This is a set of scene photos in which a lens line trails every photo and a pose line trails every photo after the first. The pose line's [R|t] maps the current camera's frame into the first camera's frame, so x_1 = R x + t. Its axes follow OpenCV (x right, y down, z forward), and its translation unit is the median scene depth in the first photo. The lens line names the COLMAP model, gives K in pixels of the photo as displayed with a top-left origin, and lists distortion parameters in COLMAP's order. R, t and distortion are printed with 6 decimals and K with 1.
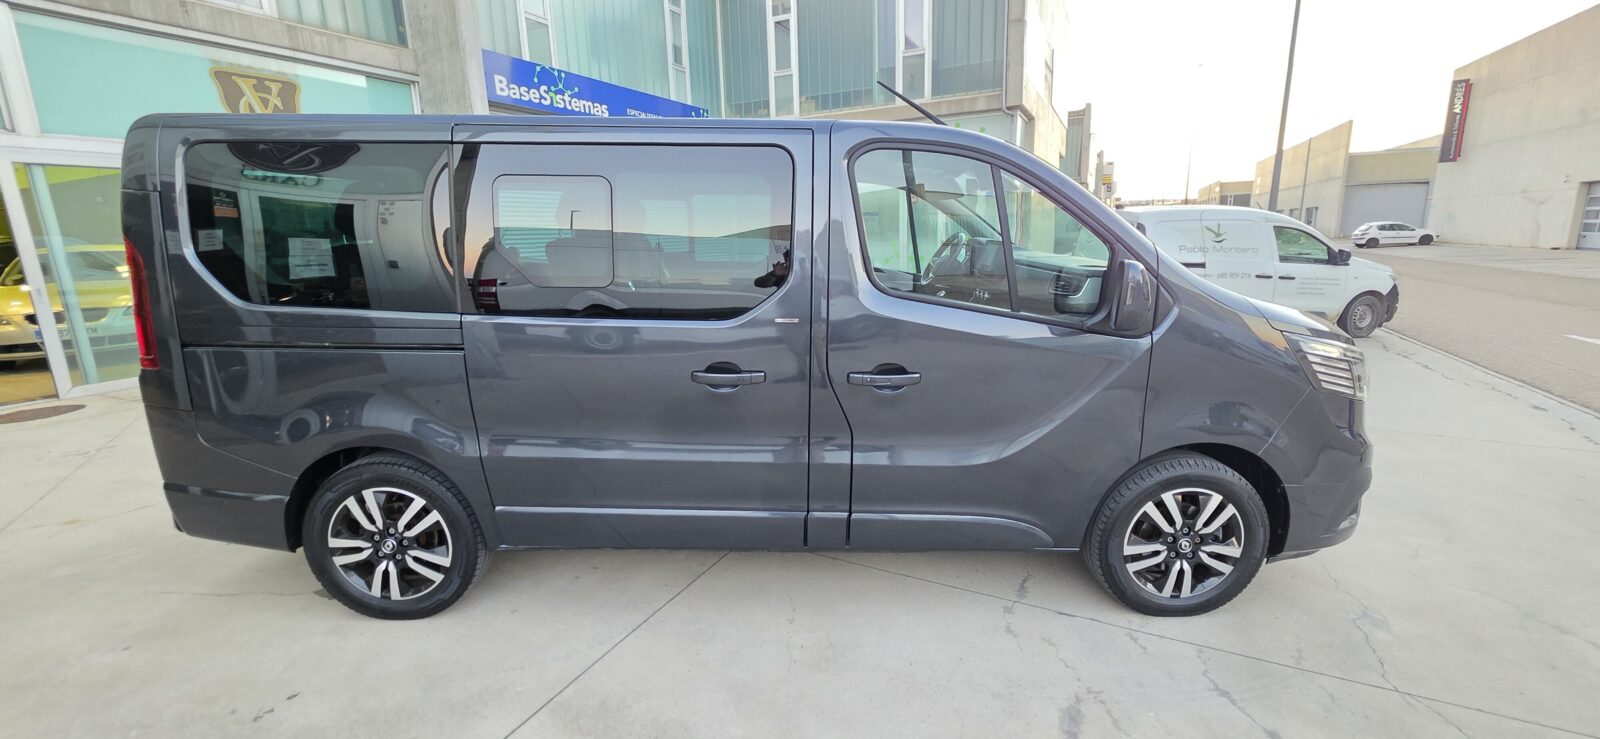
lens RADIAL K [[637.5, 0, 797.7], [0, 637.5, 369.4], [0, 0, 1]] dist [0.000744, 0.000019]
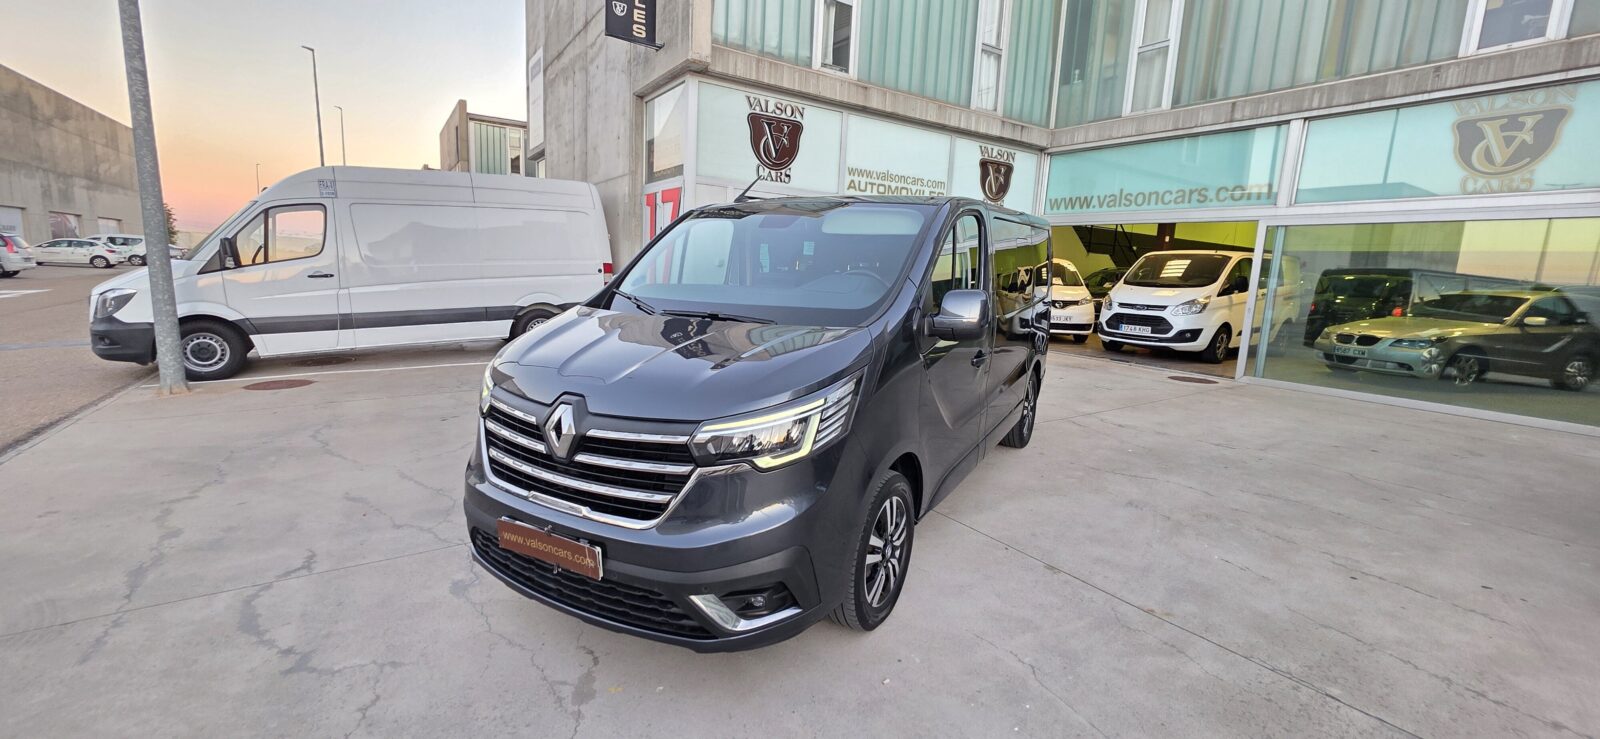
lens RADIAL K [[637.5, 0, 797.7], [0, 637.5, 369.4], [0, 0, 1]] dist [0.000744, 0.000019]
pose [[-0.509170, 0.141715, -0.848919, 0.556608], [-0.209635, 0.936224, 0.282025, -0.161766], [0.834745, 0.321562, -0.446988, 0.697617]]
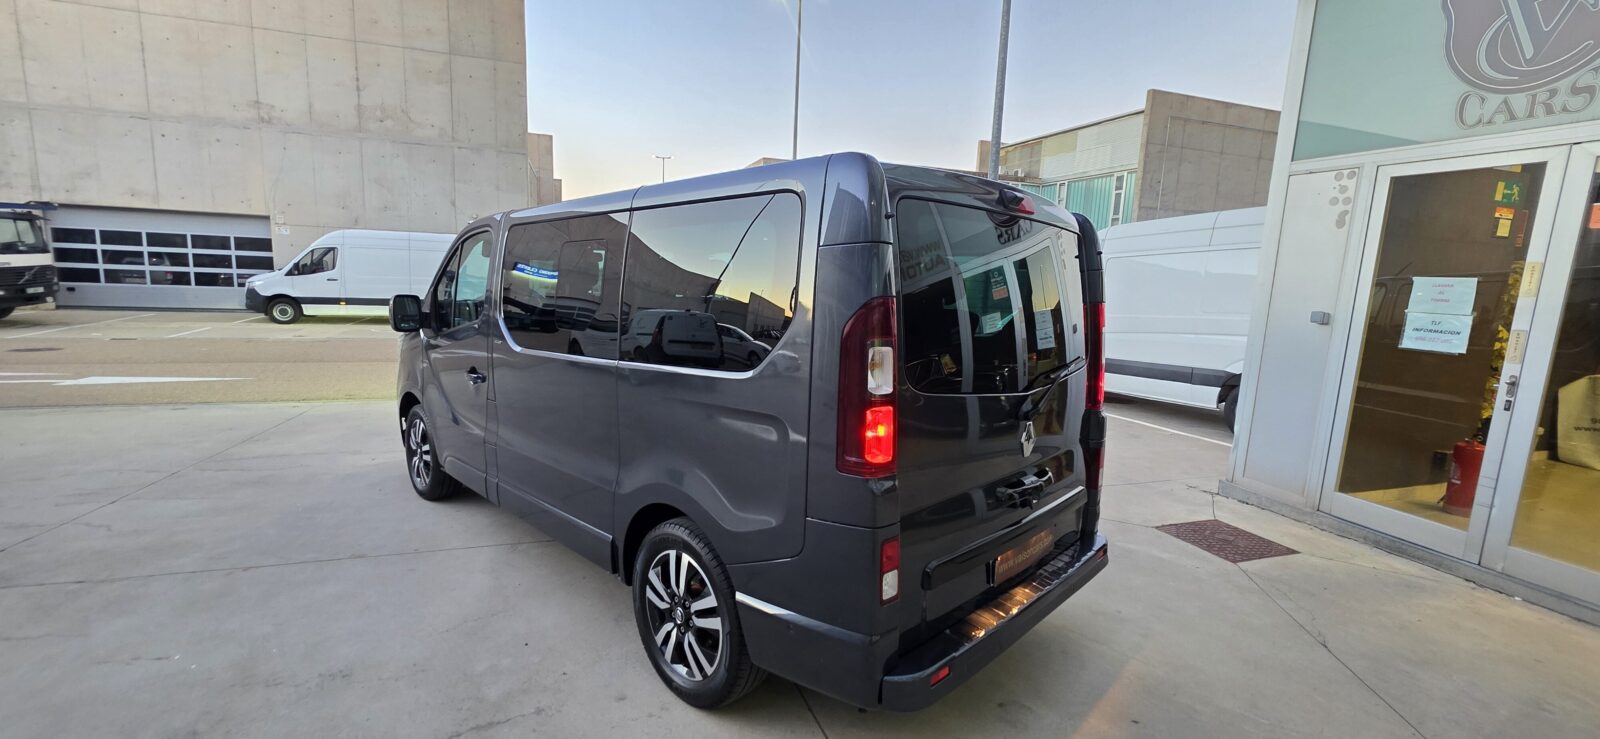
lens RADIAL K [[637.5, 0, 797.7], [0, 637.5, 369.4], [0, 0, 1]] dist [0.000744, 0.000019]
pose [[-0.714669, -0.107188, 0.691201, -0.487679], [0.125533, 0.952488, 0.277503, -0.167948], [-0.688106, 0.285091, -0.667258, 0.746088]]
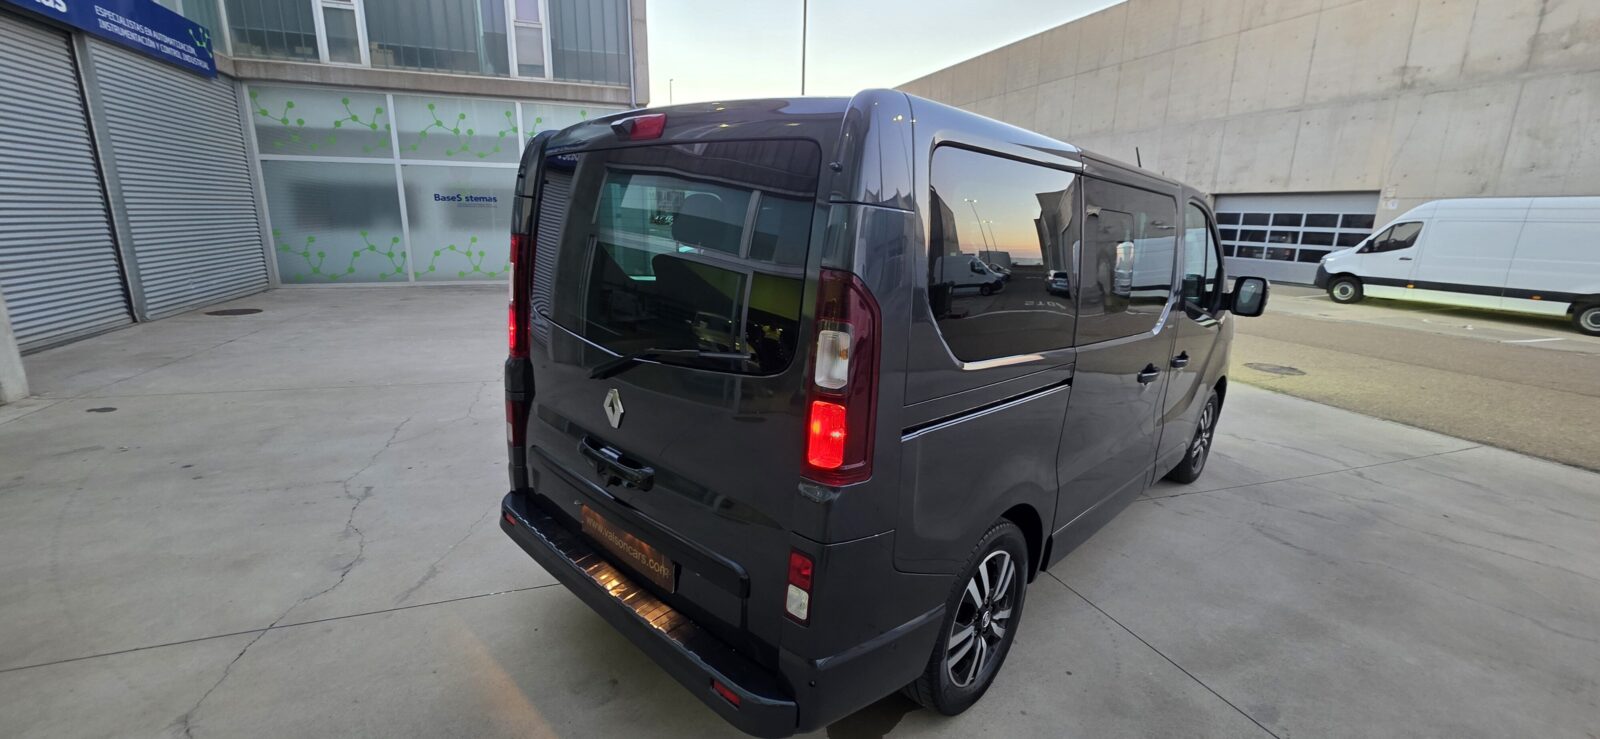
lens RADIAL K [[640.9, 0, 794.9], [0, 640.9, 371.4], [0, 0, 1]] dist [0.001126, -0.000065]
pose [[0.698795, -0.131361, 0.703157, -0.502495], [0.113334, 0.990909, 0.072487, -0.057811], [-0.706287, 0.029038, 0.707330, 0.192137]]
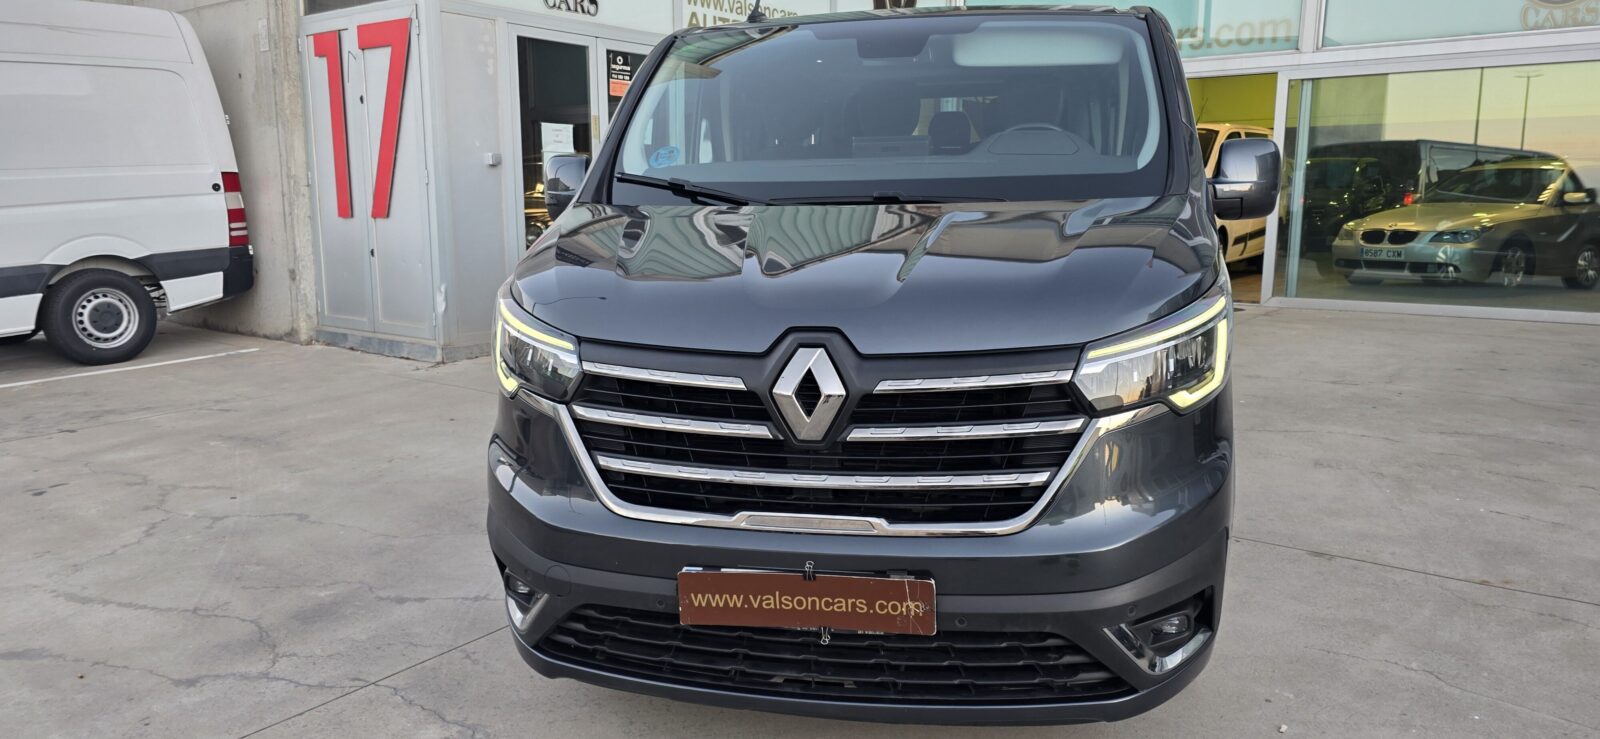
lens RADIAL K [[1077.1, 0, 806.5], [0, 1077.1, 389.4], [0, 0, 1]] dist [0.065393, -0.060759]
pose [[-0.198744, 0.201805, -0.959049, 0.642950], [-0.200943, 0.949390, 0.241414, -0.091245], [0.959230, 0.240694, -0.148134, 0.506831]]
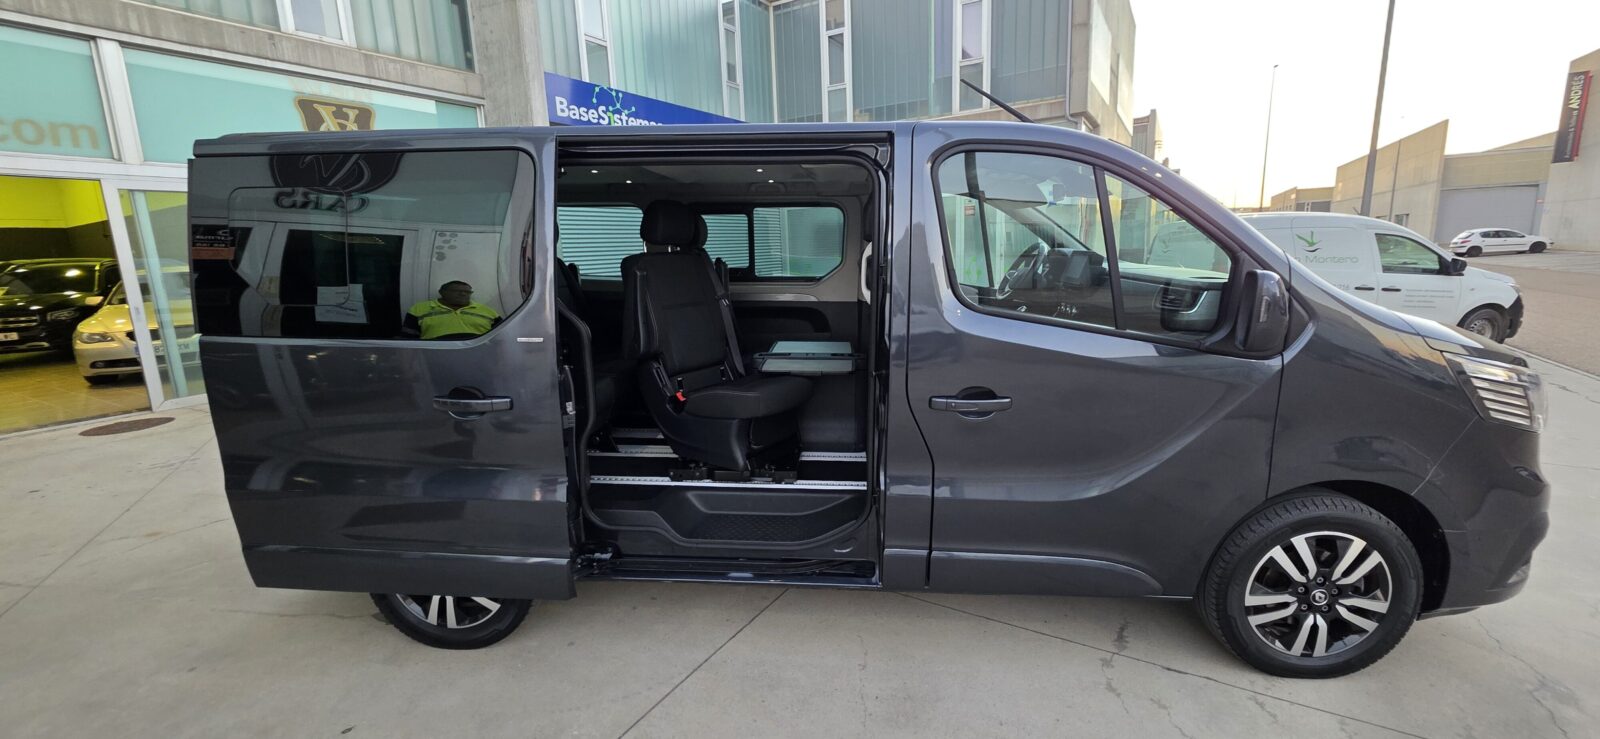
lens RADIAL K [[640.9, 0, 794.9], [0, 640.9, 371.4], [0, 0, 1]] dist [0.001126, -0.000065]
pose [[0.996777, 0.003953, -0.080125, -0.012783], [-0.005634, 0.999768, -0.020768, -0.003369], [0.080024, 0.021153, 0.996568, 0.023203]]
